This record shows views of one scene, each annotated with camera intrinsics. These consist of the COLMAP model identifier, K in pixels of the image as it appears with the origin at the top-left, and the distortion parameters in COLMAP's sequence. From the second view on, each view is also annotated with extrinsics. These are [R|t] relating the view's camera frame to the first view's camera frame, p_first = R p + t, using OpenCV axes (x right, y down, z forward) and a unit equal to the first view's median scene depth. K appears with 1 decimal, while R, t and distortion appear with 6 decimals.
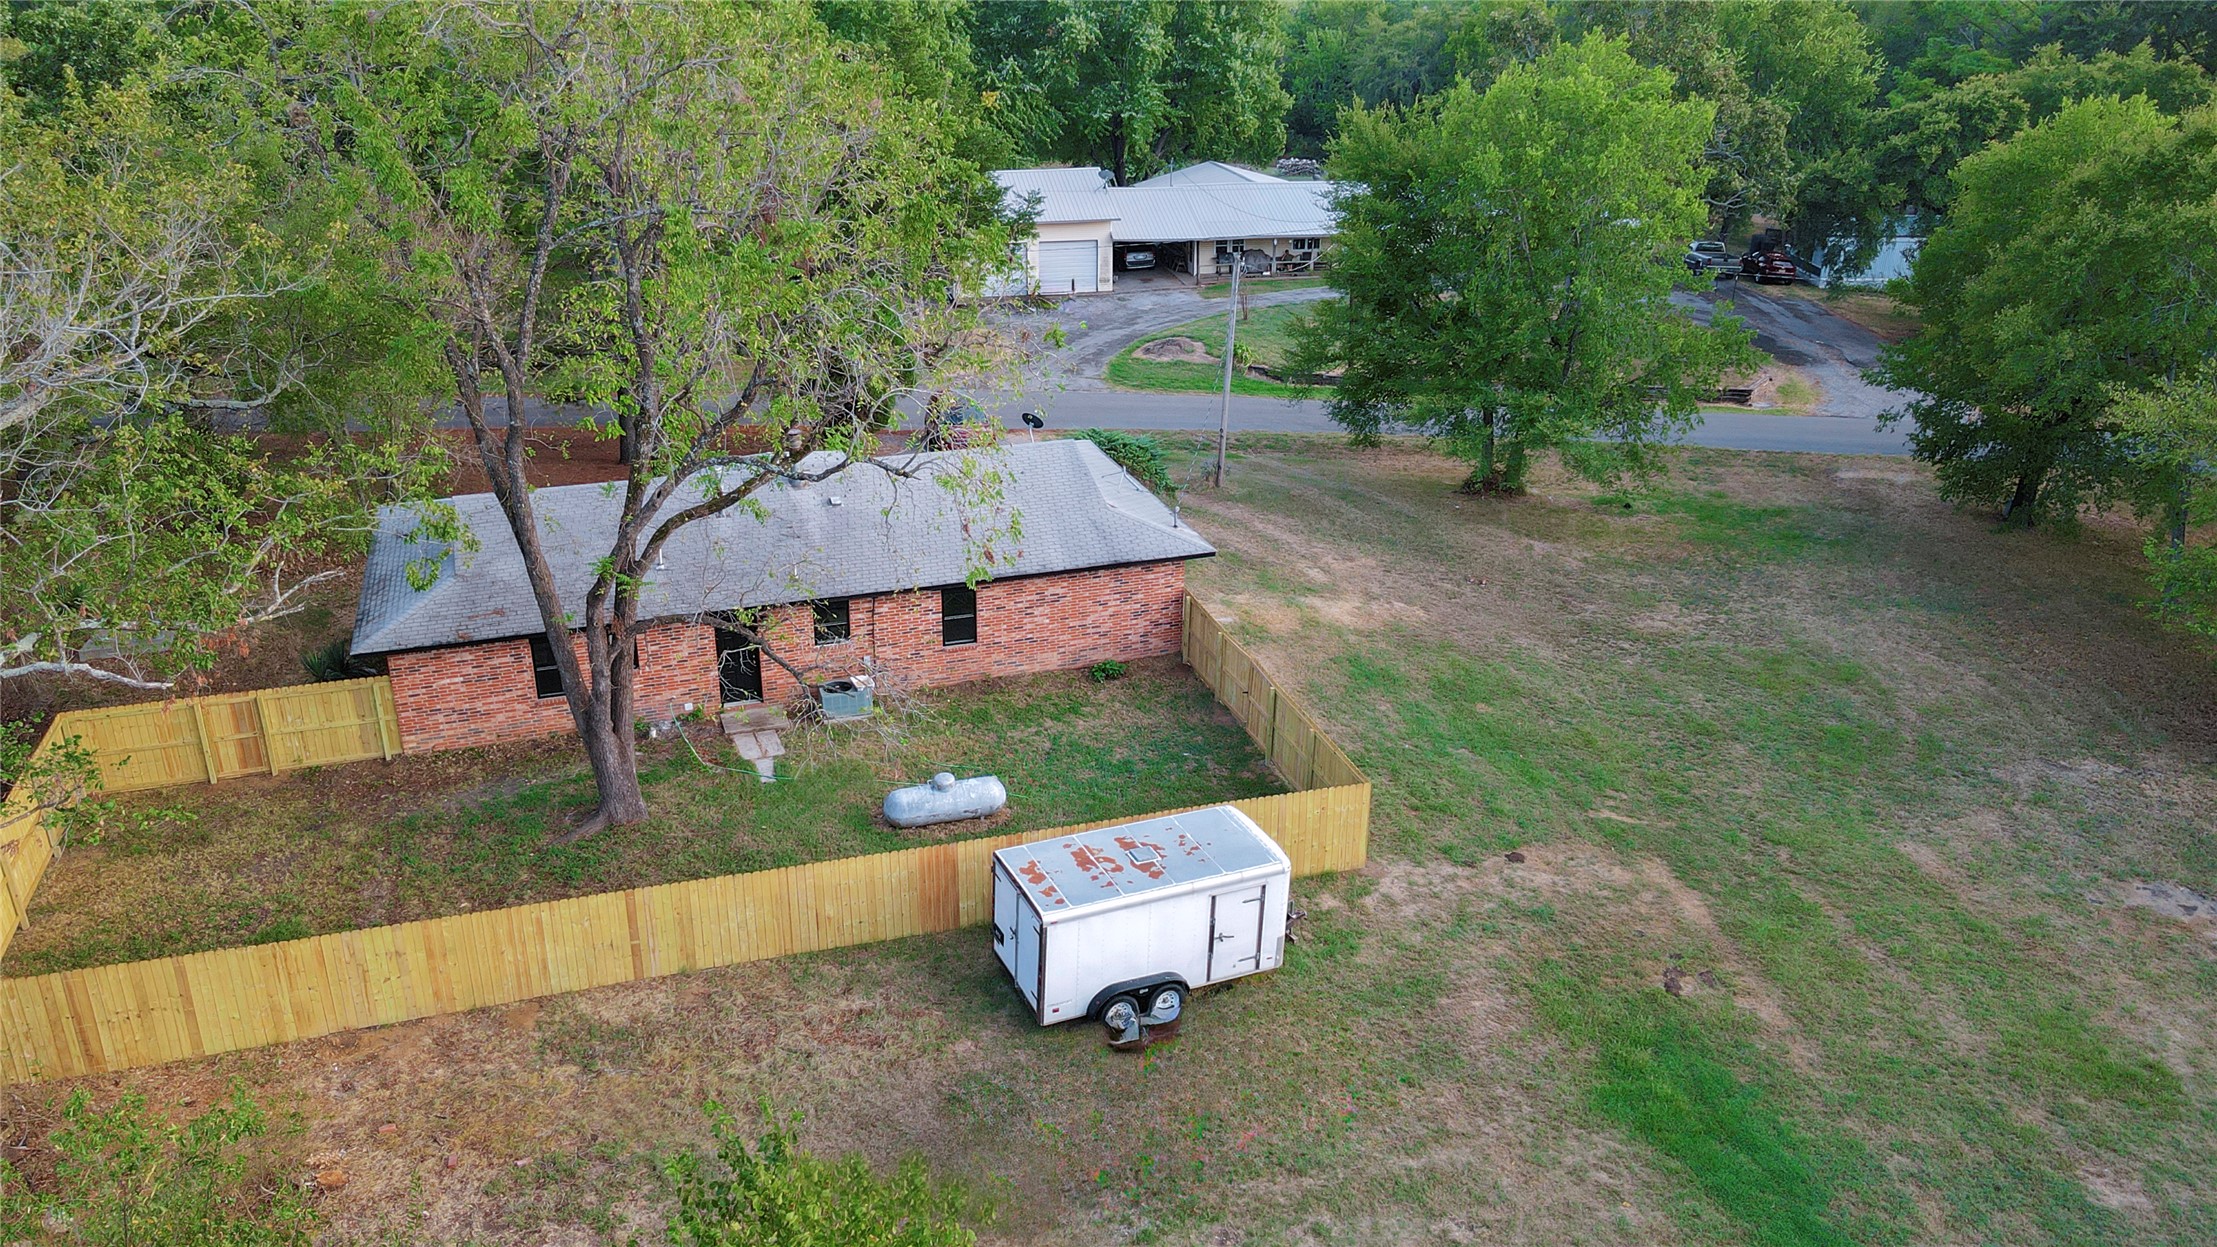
lens RADIAL K [[1635.9, 0, 1108.5], [0, 1635.9, 623.5], [0, 0, 1]] dist [-0.006580, 0.050787]
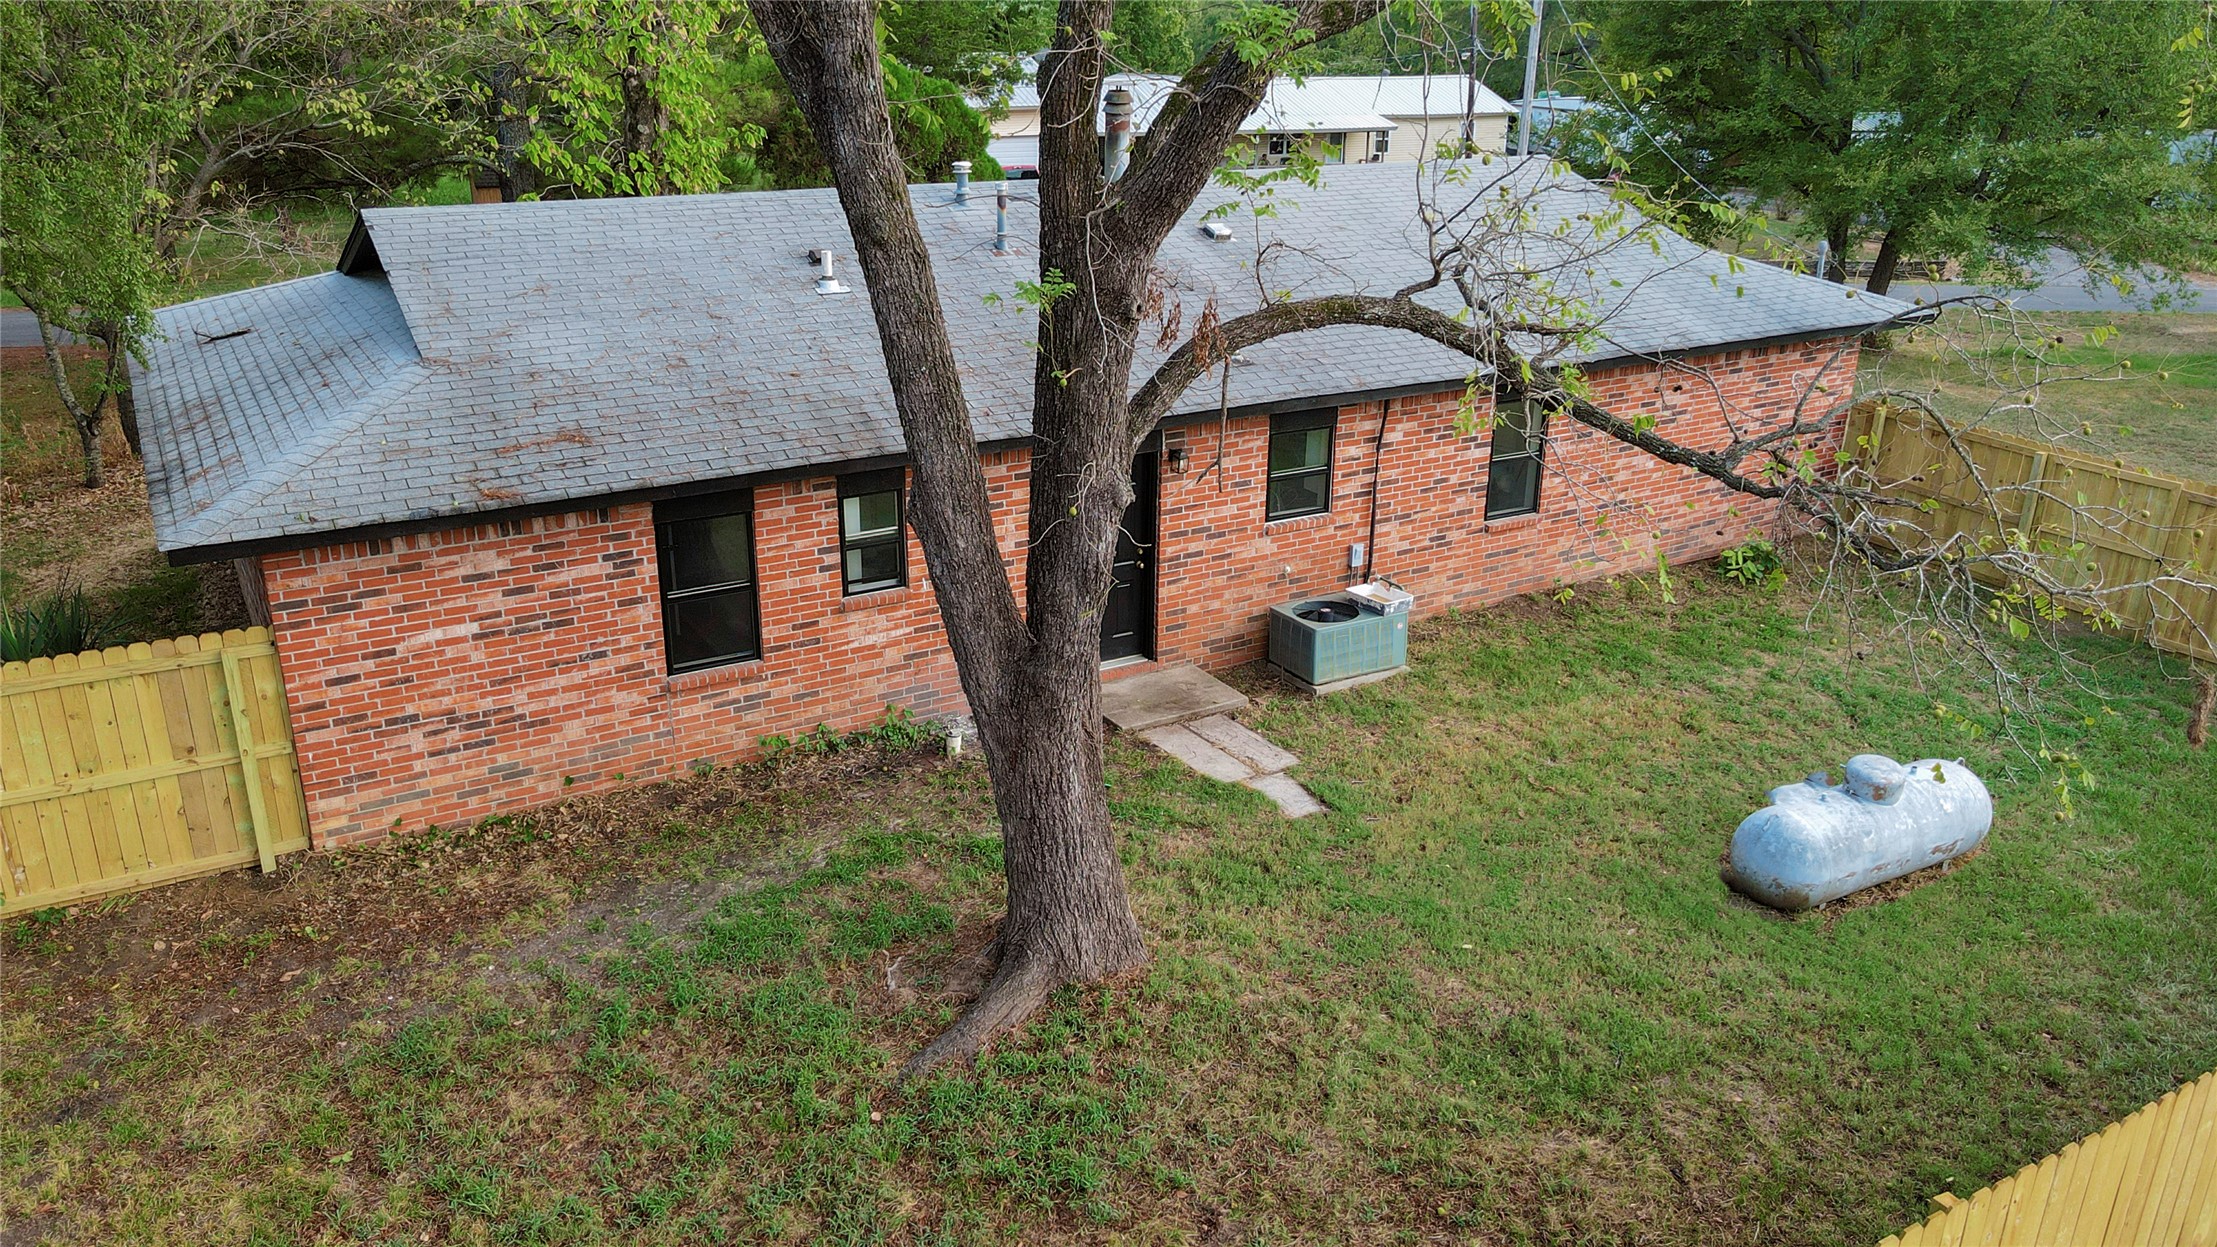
lens RADIAL K [[1635.9, 0, 1108.5], [0, 1635.9, 623.5], [0, 0, 1]] dist [-0.006580, 0.050787]
pose [[0.979932, -0.069604, 0.186784, -0.324387], [0.077760, 0.996297, -0.036688, 0.057121], [-0.183538, 0.050476, 0.981716, 0.615727]]
